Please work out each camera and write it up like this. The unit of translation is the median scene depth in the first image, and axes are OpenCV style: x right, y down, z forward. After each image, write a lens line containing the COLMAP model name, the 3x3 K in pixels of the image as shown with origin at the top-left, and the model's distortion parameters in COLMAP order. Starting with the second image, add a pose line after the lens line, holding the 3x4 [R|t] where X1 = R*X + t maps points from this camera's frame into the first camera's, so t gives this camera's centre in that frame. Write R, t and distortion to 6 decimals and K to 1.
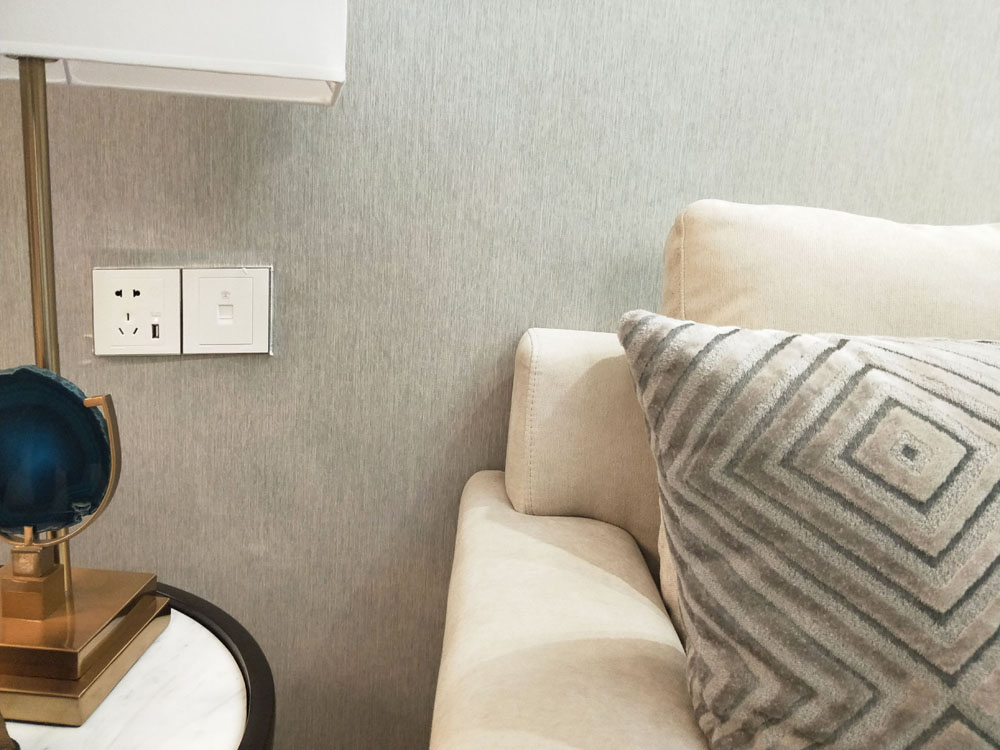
lens RADIAL K [[810.2, 0, 505.1], [0, 810.2, 370.6], [0, 0, 1]] dist [0.028378, -0.039416]
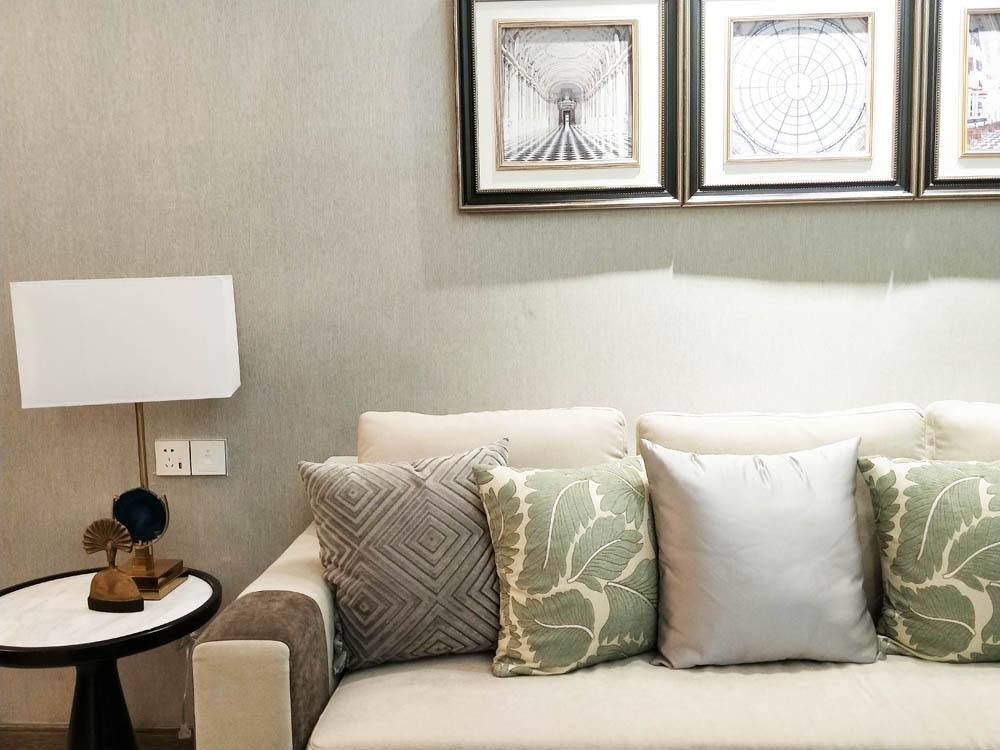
lens RADIAL K [[810.2, 0, 494.6], [0, 810.2, 378.5], [0, 0, 1]] dist [0.028378, -0.039416]
pose [[0.996068, -0.075728, -0.045978, 0.677605], [0.070730, 0.992266, -0.102002, -0.002992], [0.053347, 0.098349, 0.993721, -1.480651]]
